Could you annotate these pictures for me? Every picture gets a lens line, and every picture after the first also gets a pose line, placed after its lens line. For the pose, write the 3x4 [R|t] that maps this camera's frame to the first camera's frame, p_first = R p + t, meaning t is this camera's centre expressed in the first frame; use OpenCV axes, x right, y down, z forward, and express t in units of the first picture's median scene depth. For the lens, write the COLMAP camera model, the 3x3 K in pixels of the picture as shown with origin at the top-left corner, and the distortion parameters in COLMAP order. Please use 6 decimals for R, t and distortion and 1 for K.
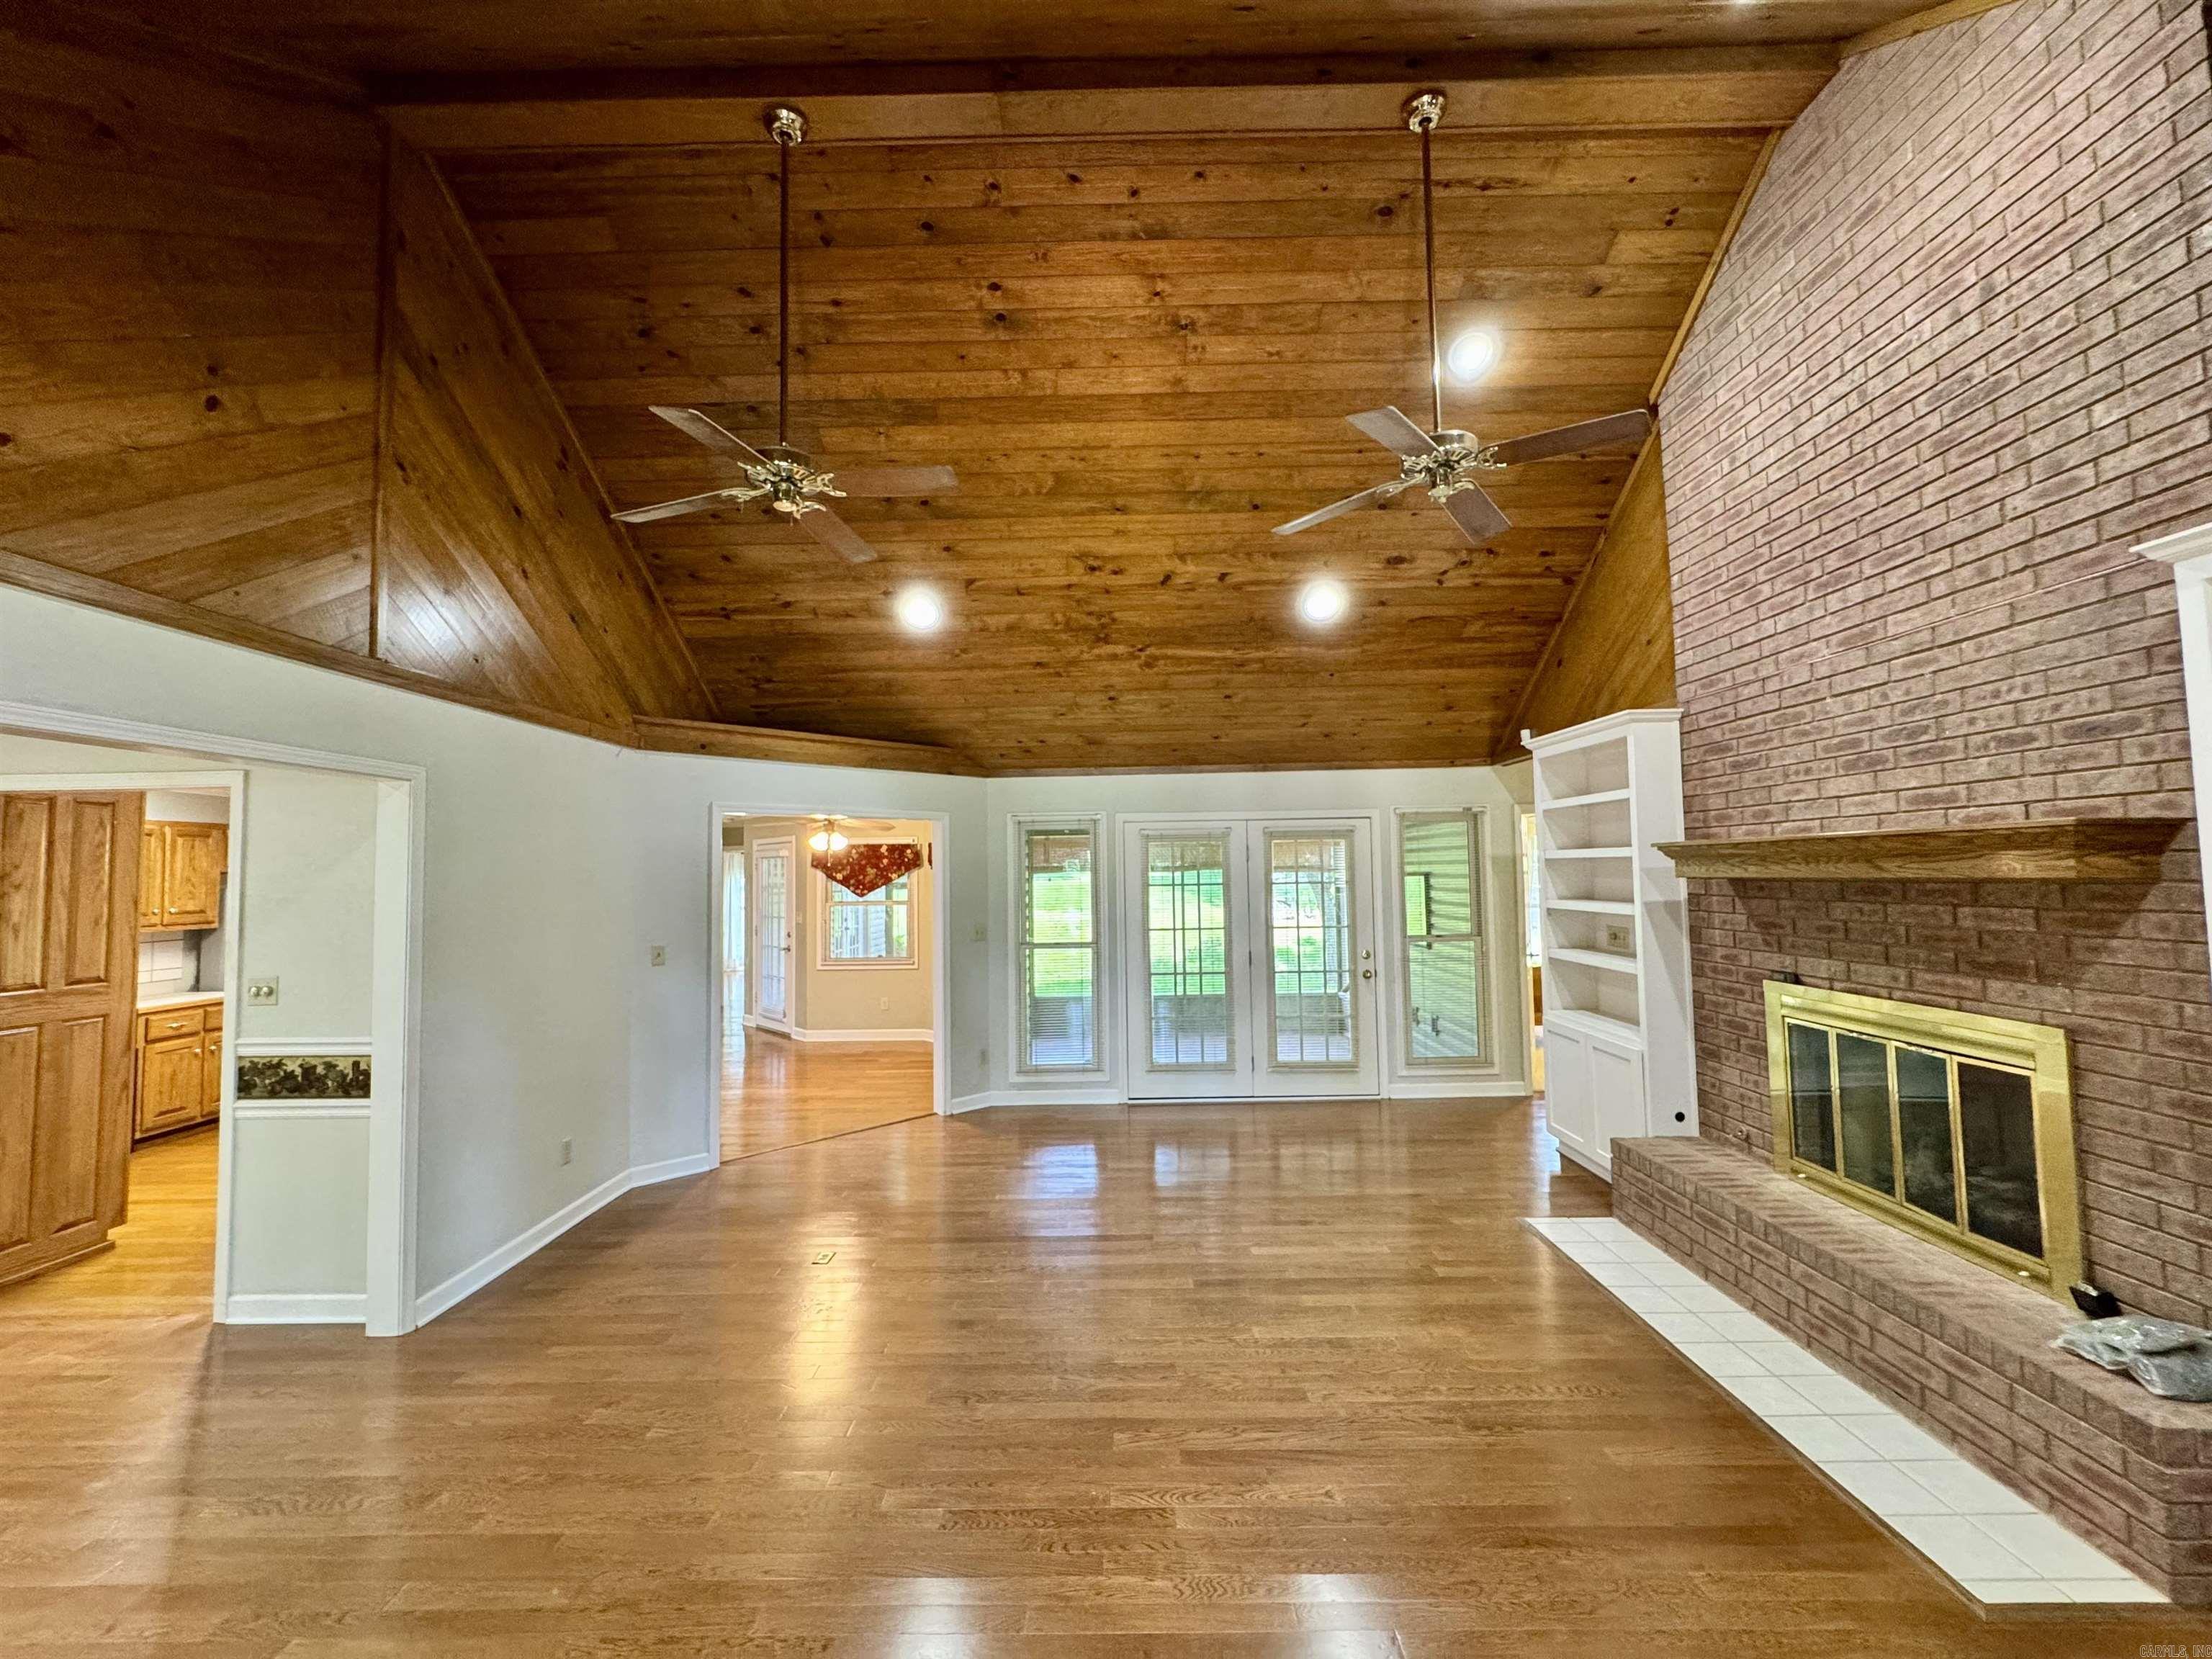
lens RADIAL K [[886.2, 0, 1106.1], [0, 886.2, 823.1], [0, 0, 1]] dist [-0.002276, 0.000582]
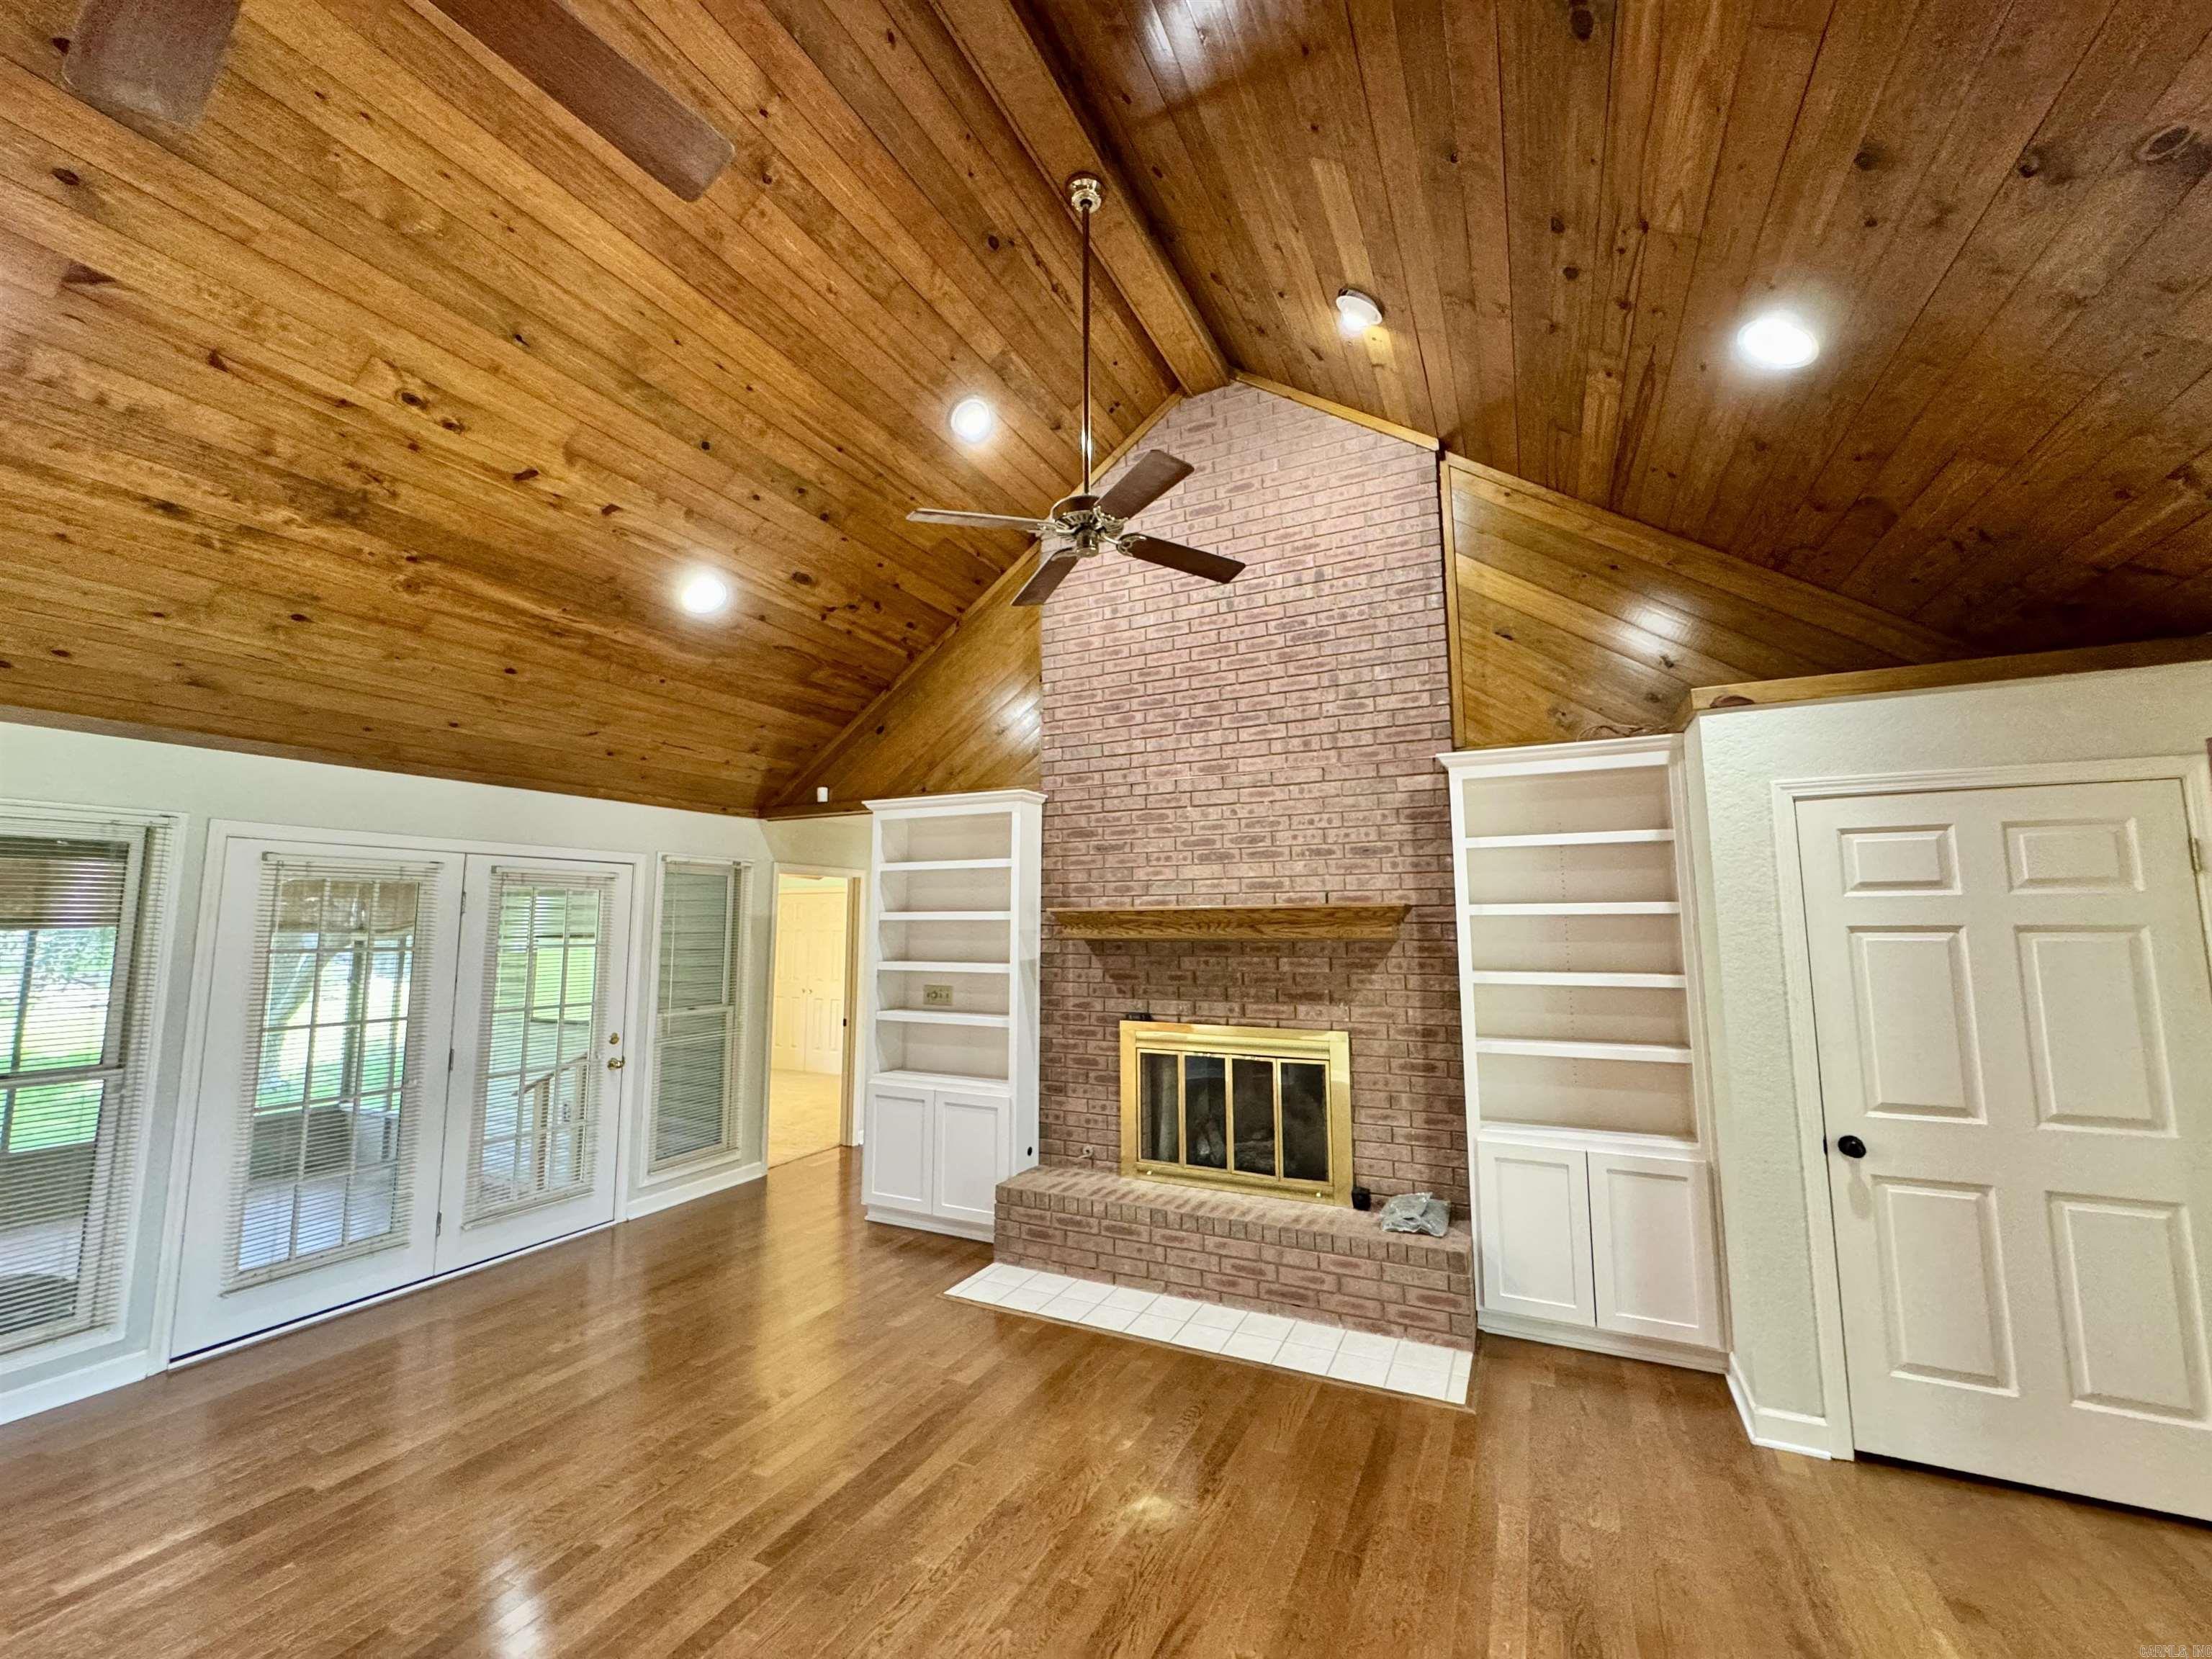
lens RADIAL K [[886.2, 0, 1105.5], [0, 886.2, 824.7], [0, 0, 1]] dist [-0.002276, 0.000582]
pose [[0.430961, 0.119343, 0.894444, -0.383240], [-0.054752, 0.992848, -0.106092, 0.032076], [-0.900708, -0.003251, 0.434413, 0.429040]]
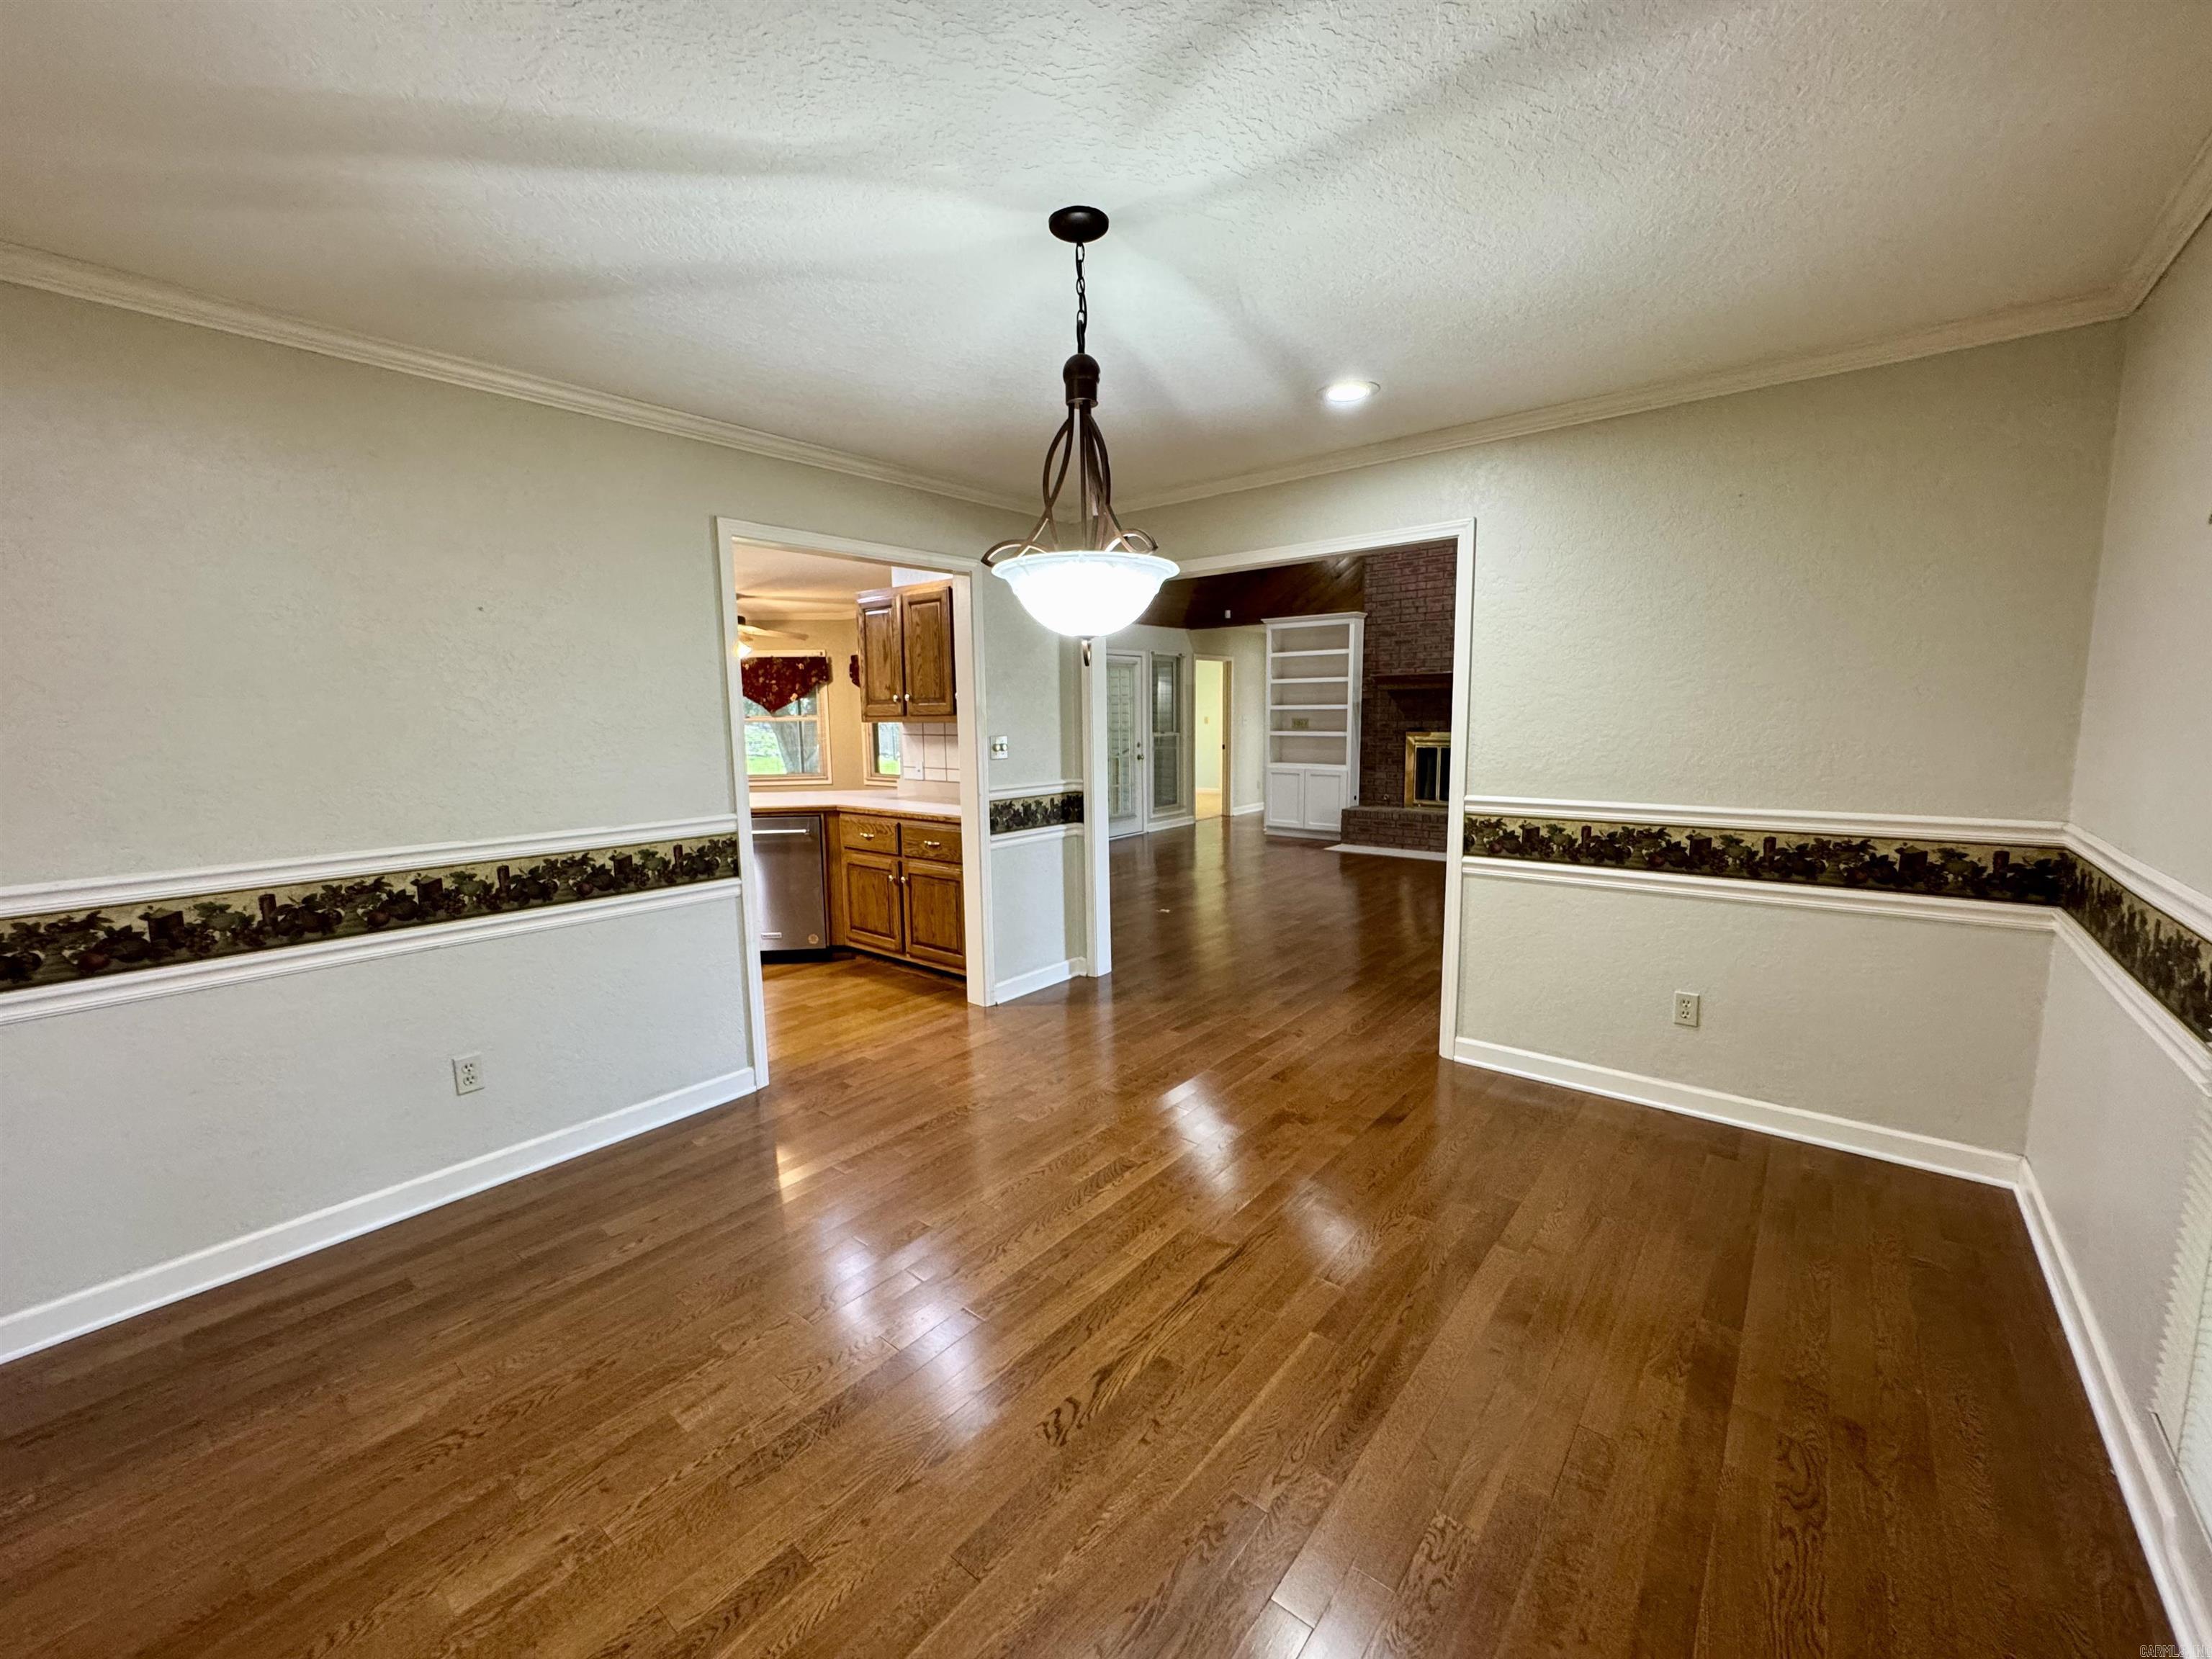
lens RADIAL K [[886.2, 0, 1106.1], [0, 886.2, 828.1], [0, 0, 1]] dist [-0.002276, 0.000582]
pose [[0.628473, -0.083503, 0.773336, -1.547132], [-0.043809, 0.988843, 0.142375, 0.115652], [-0.776596, -0.123358, 0.617803, 0.084805]]
